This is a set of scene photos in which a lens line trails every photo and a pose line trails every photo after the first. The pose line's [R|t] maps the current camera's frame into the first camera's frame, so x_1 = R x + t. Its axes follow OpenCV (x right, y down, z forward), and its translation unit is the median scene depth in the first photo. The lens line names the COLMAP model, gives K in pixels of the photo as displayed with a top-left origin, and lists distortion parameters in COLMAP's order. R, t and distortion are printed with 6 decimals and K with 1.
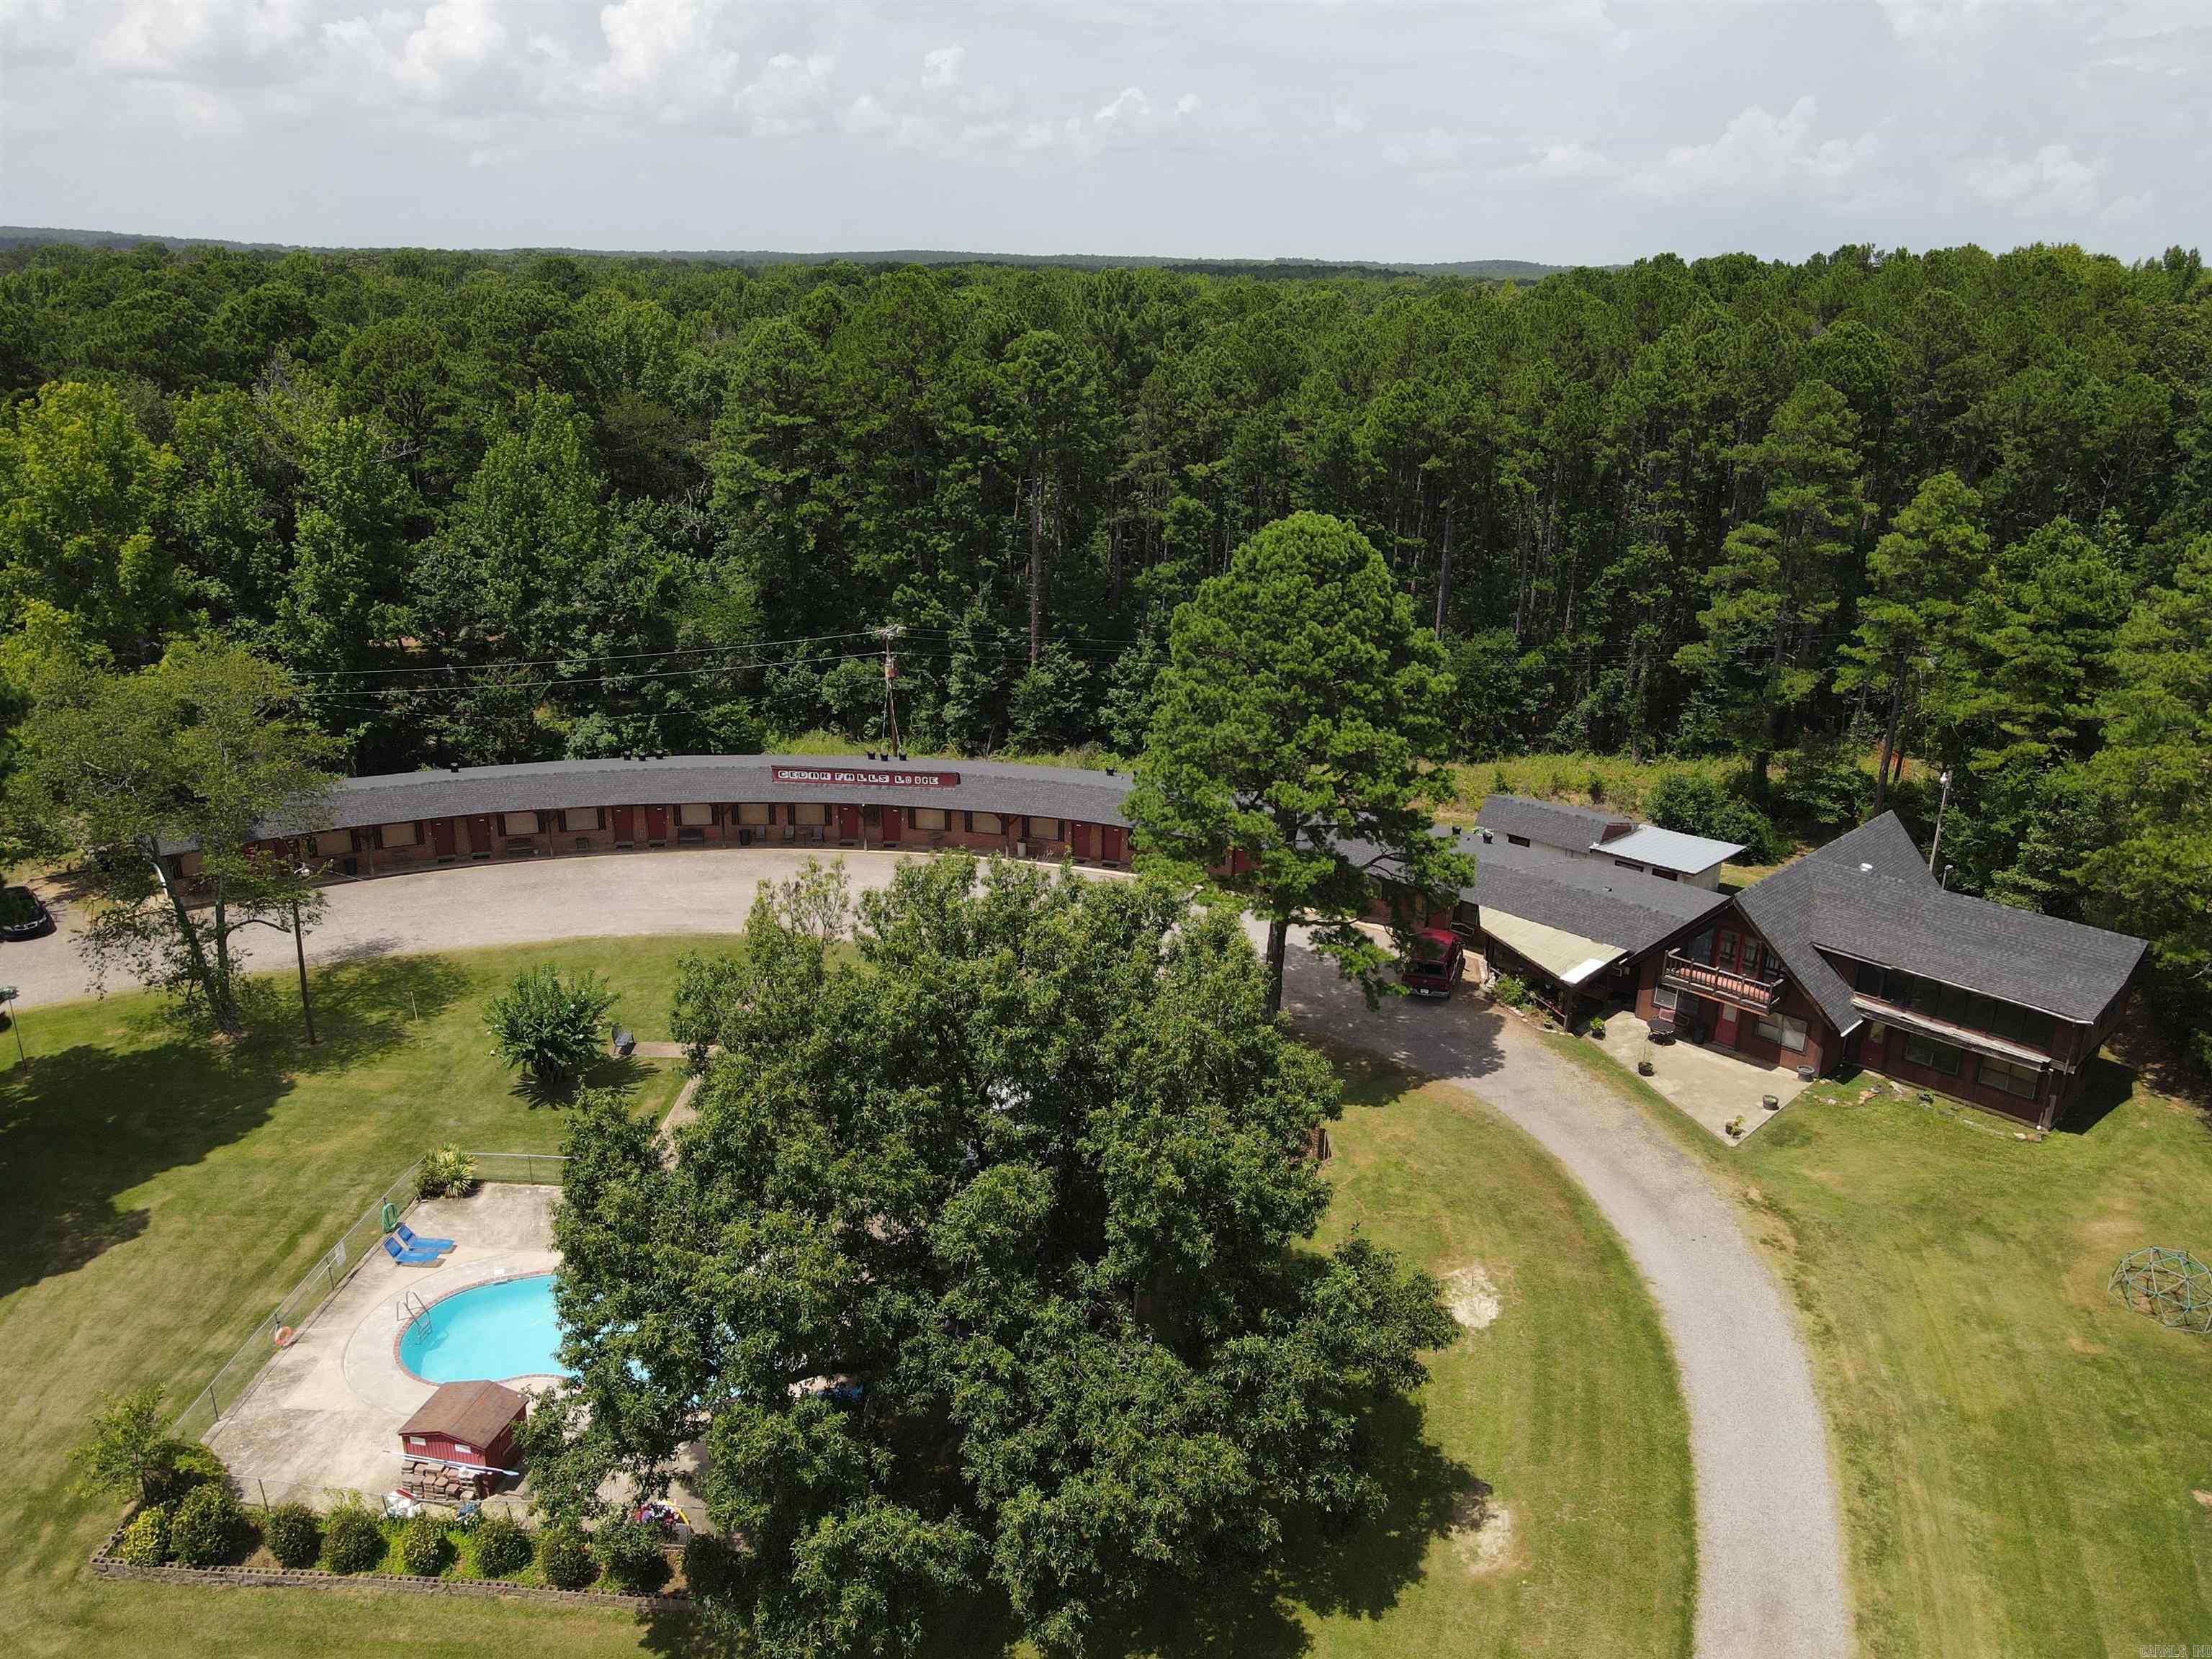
lens RADIAL K [[1595.7, 0, 1107.0], [0, 1595.7, 830.8], [0, 0, 1]] dist [0.011097, -0.002282]
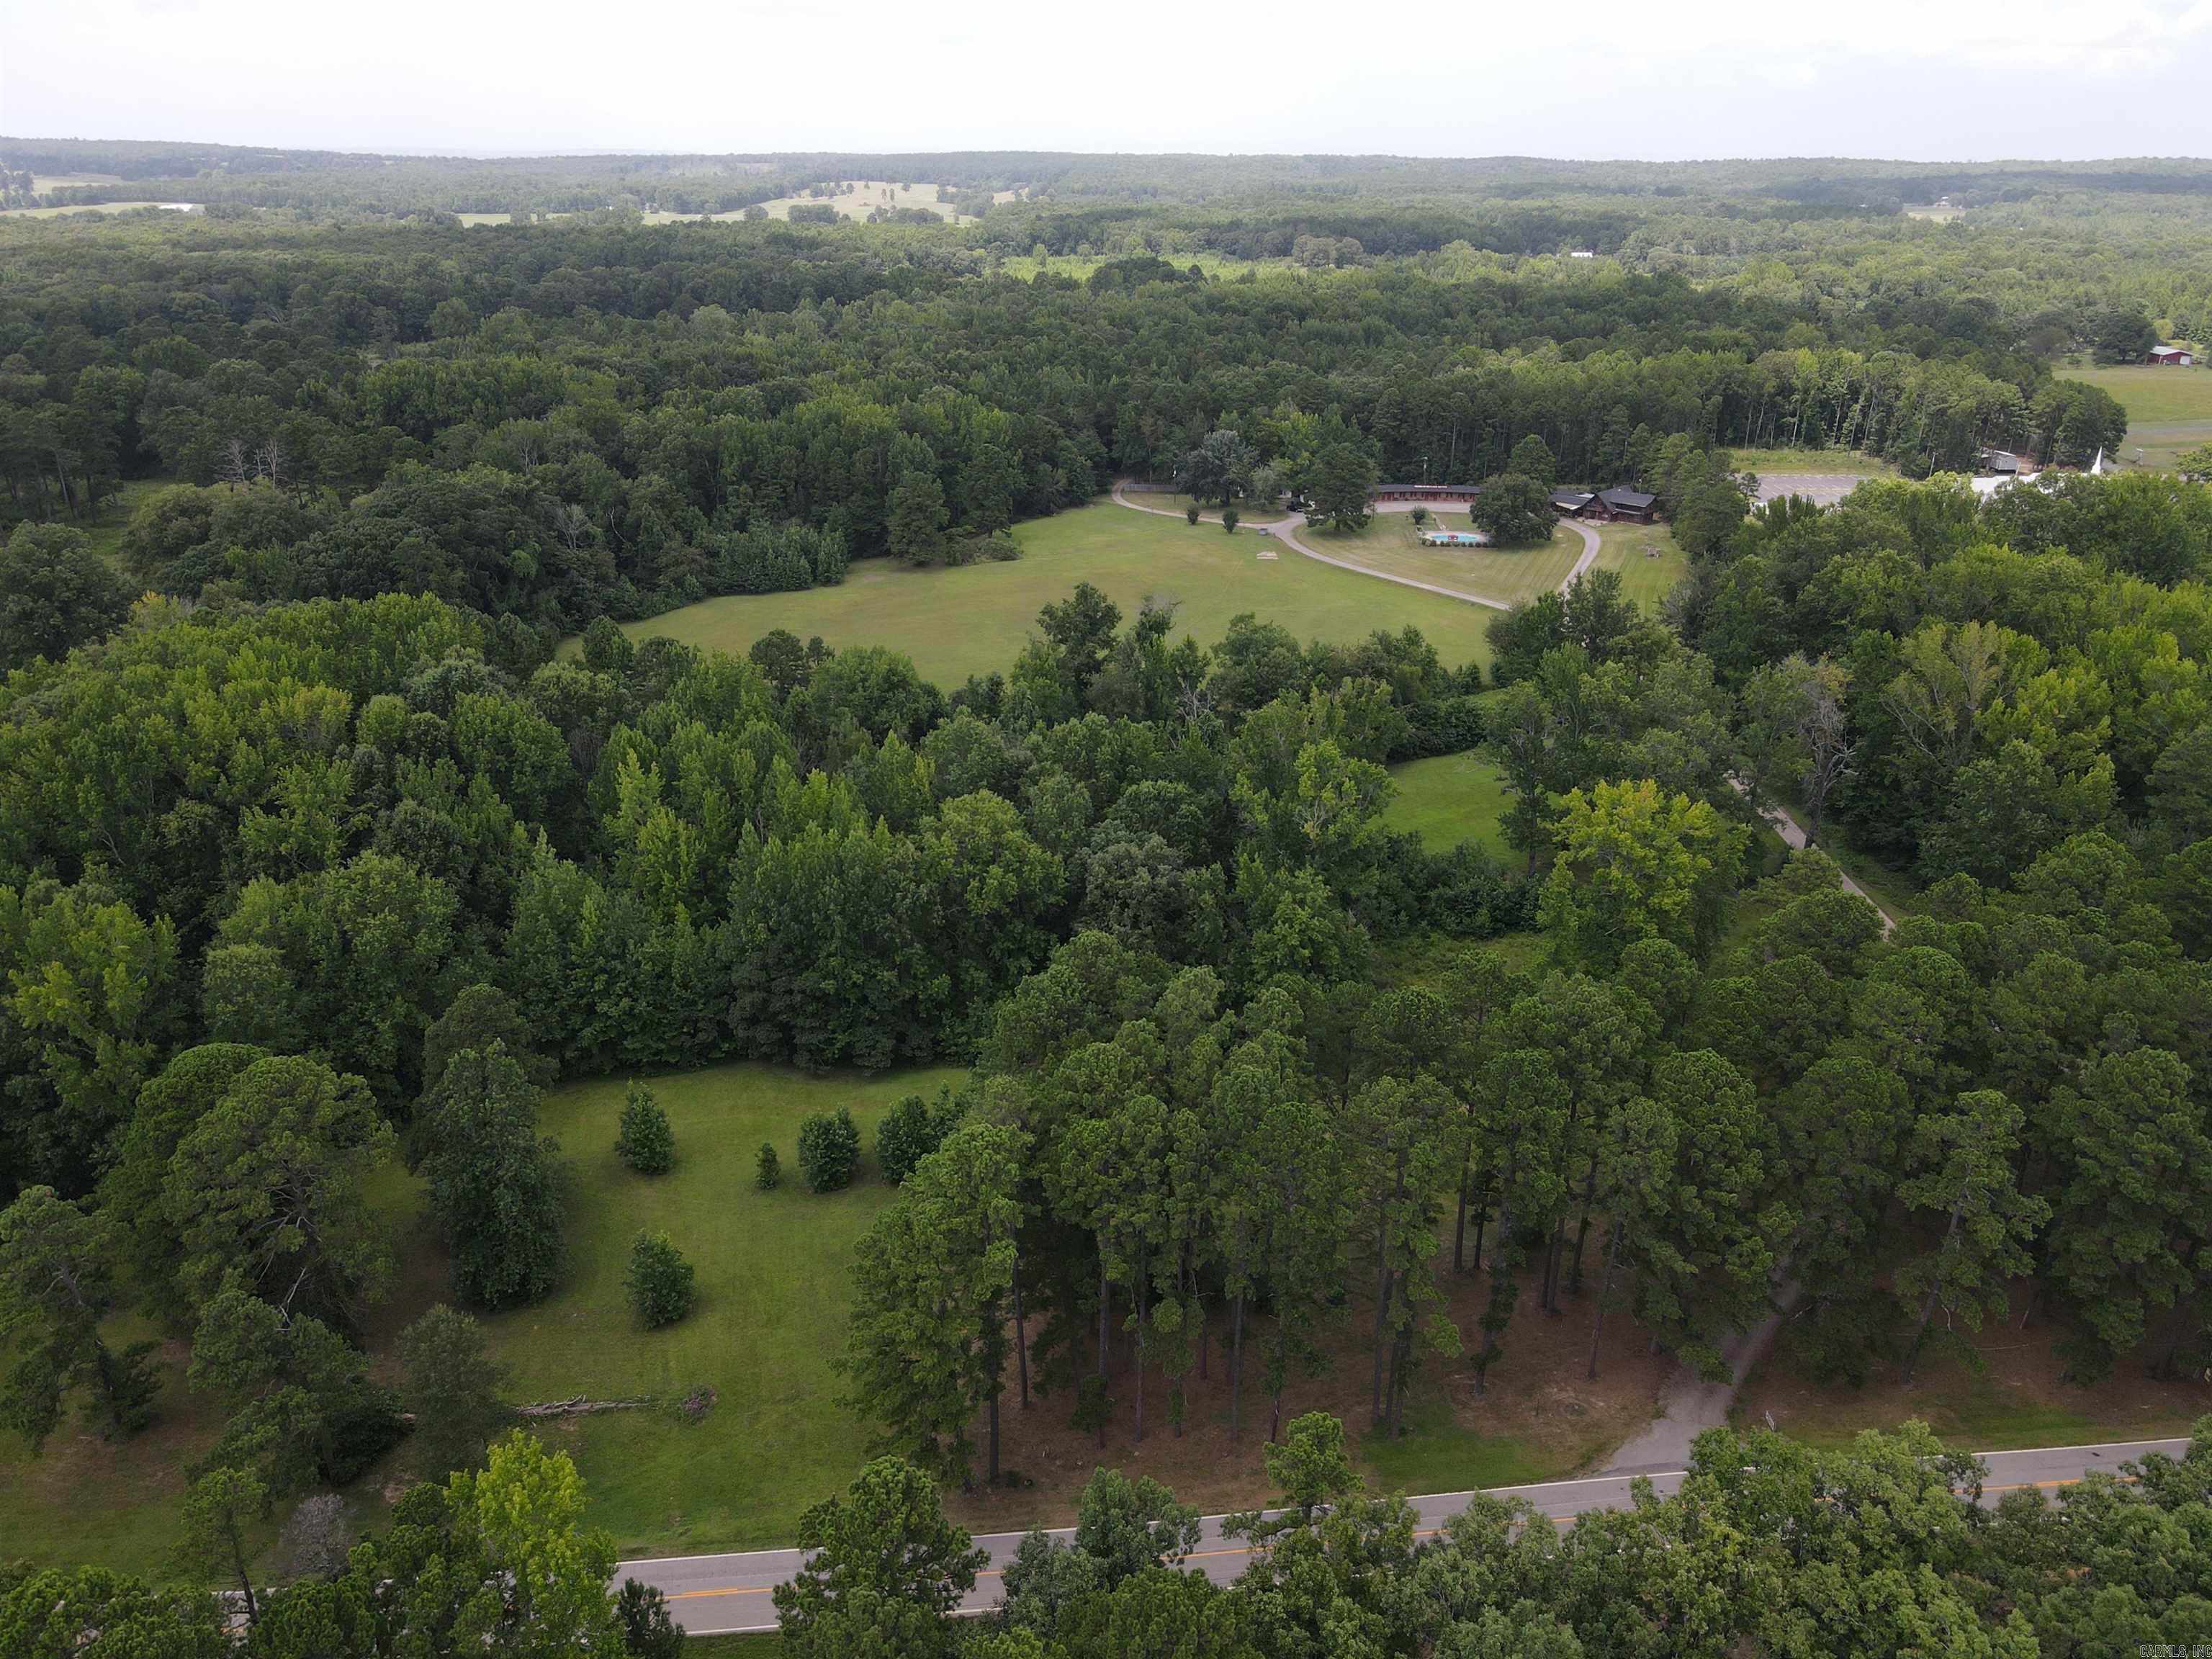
lens RADIAL K [[1595.7, 0, 1107.9], [0, 1595.7, 832.3], [0, 0, 1]] dist [0.011097, -0.002282]
pose [[0.999873, -0.015937, -0.000975, -1.111651], [0.015966, 0.997183, 0.073291, 0.625075], [-0.000196, -0.073297, 0.997310, -3.844119]]
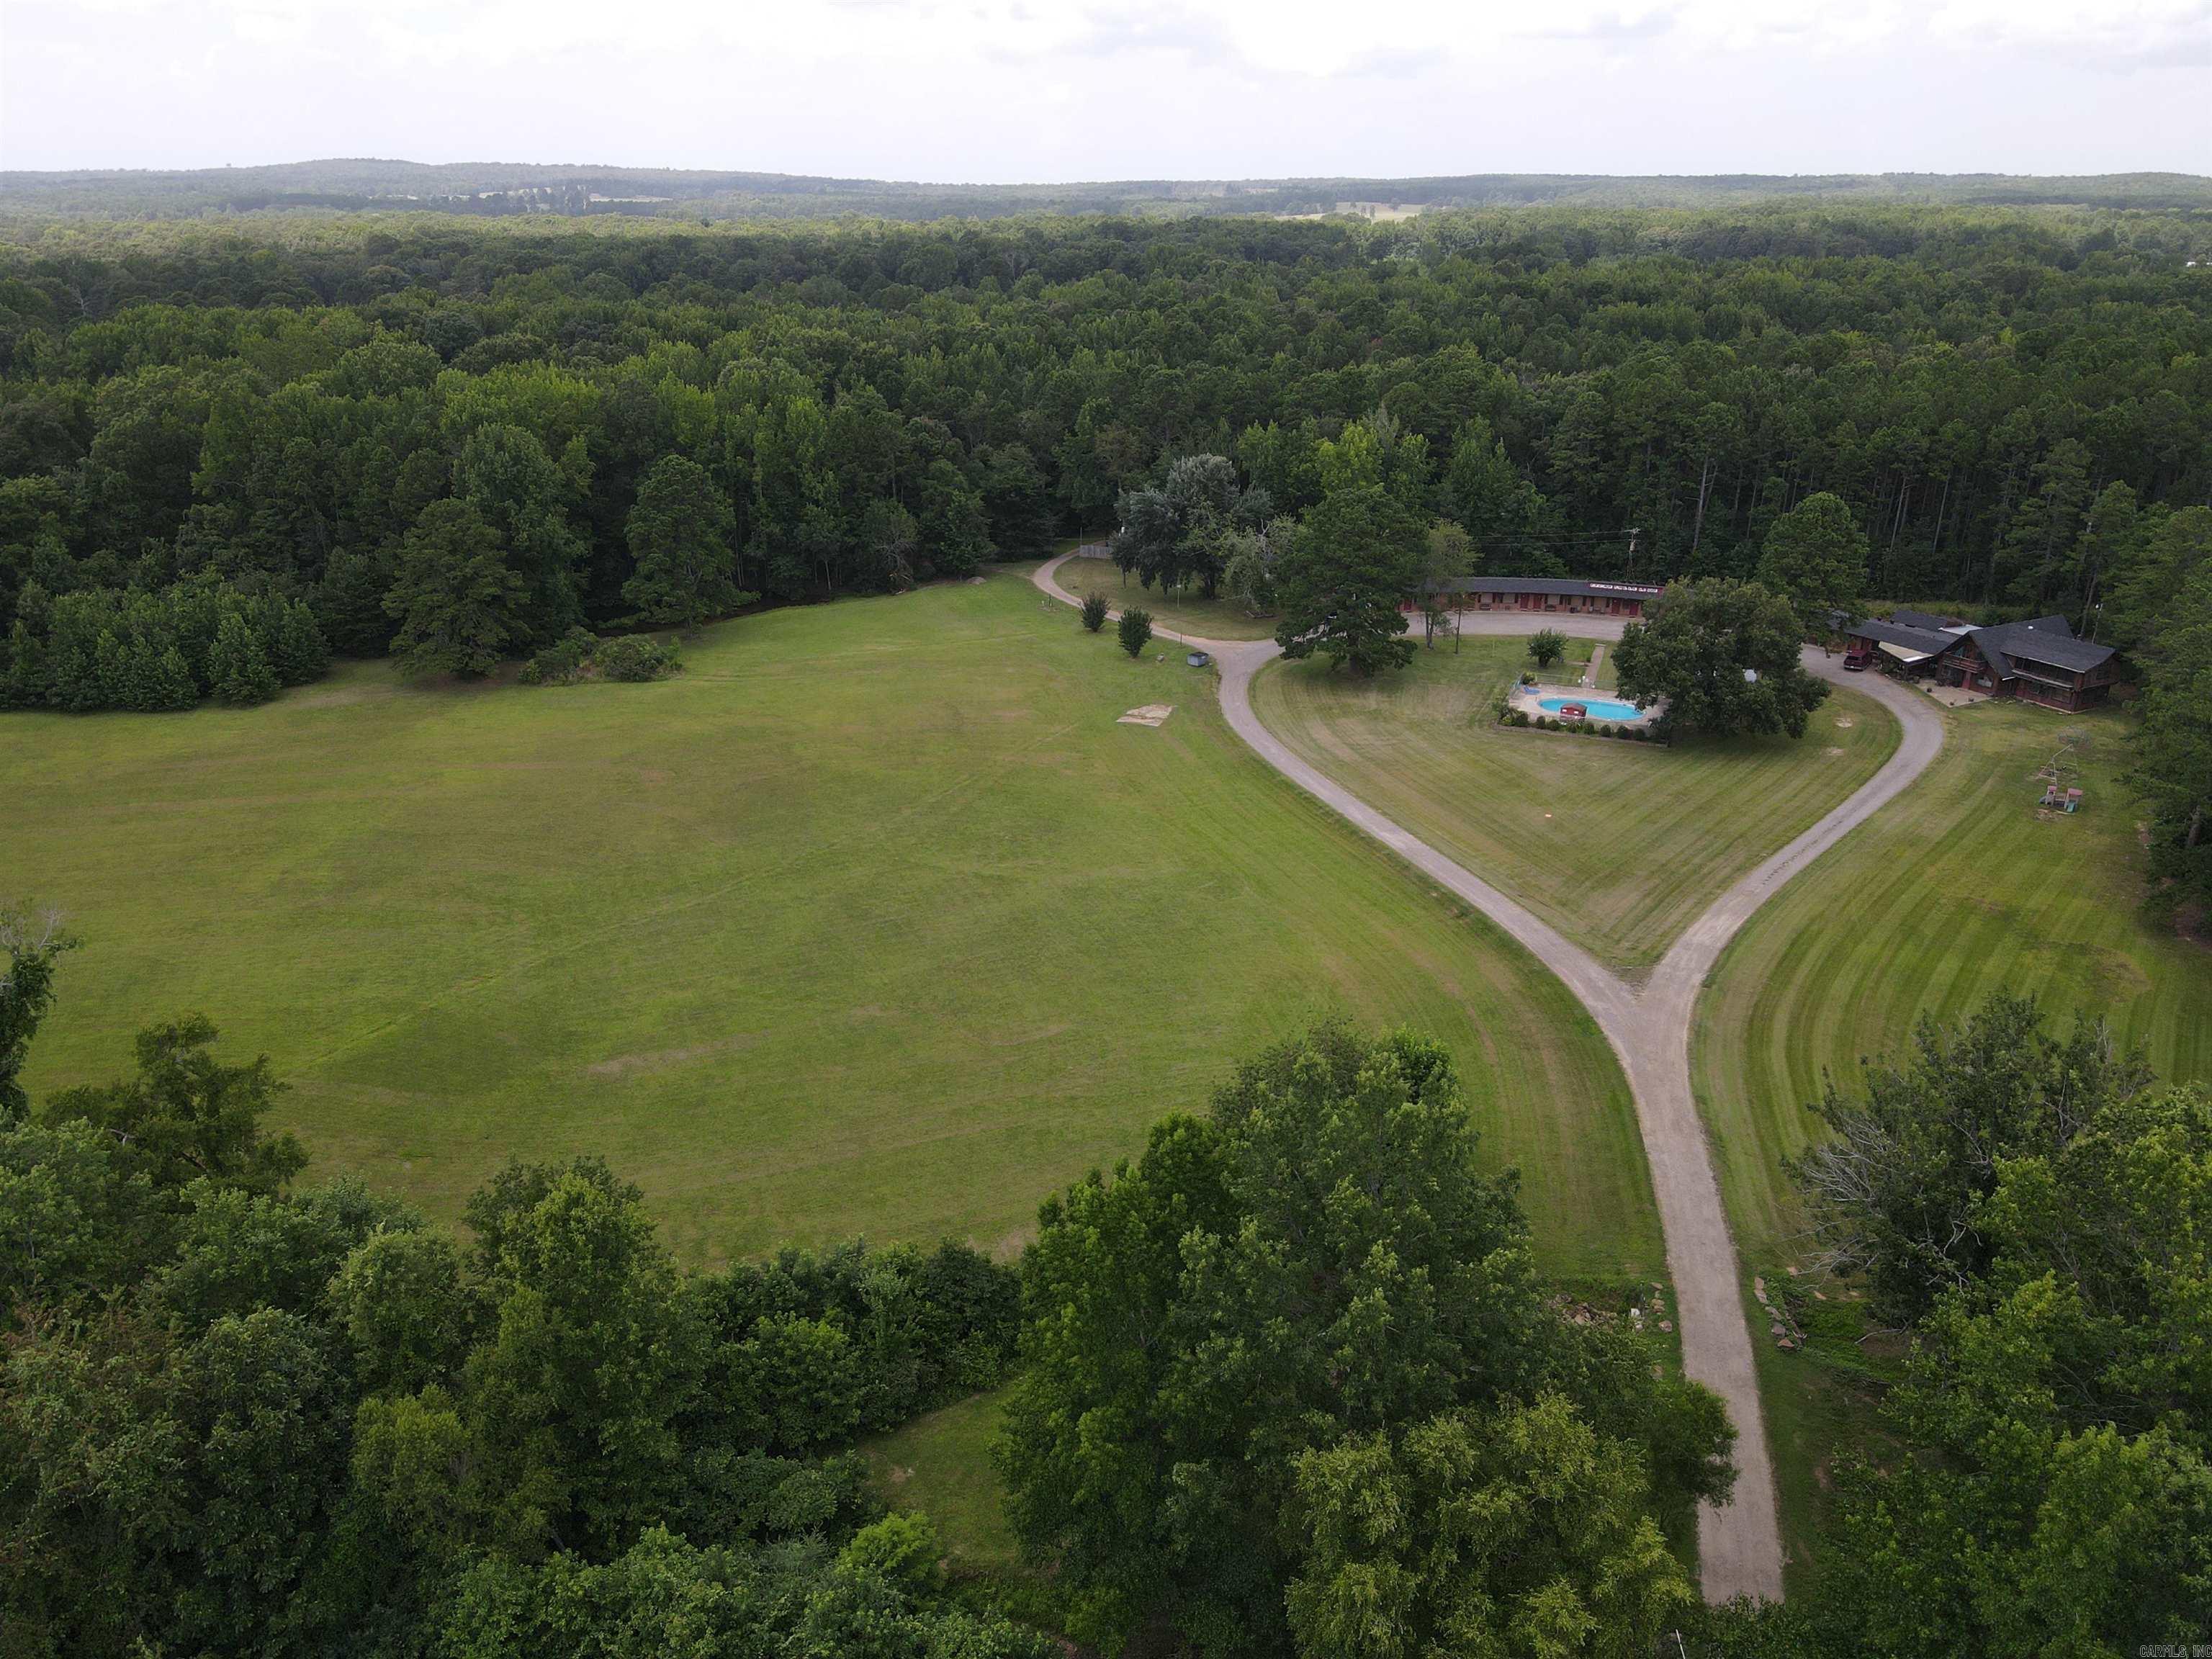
lens RADIAL K [[1595.7, 0, 1108.8], [0, 1595.7, 836.1], [0, 0, 1]] dist [0.011097, -0.002282]
pose [[0.949132, 0.099474, -0.298752, -0.125693], [-0.084054, 0.994400, 0.064060, 0.243419], [0.303451, -0.035690, 0.952178, -1.535238]]
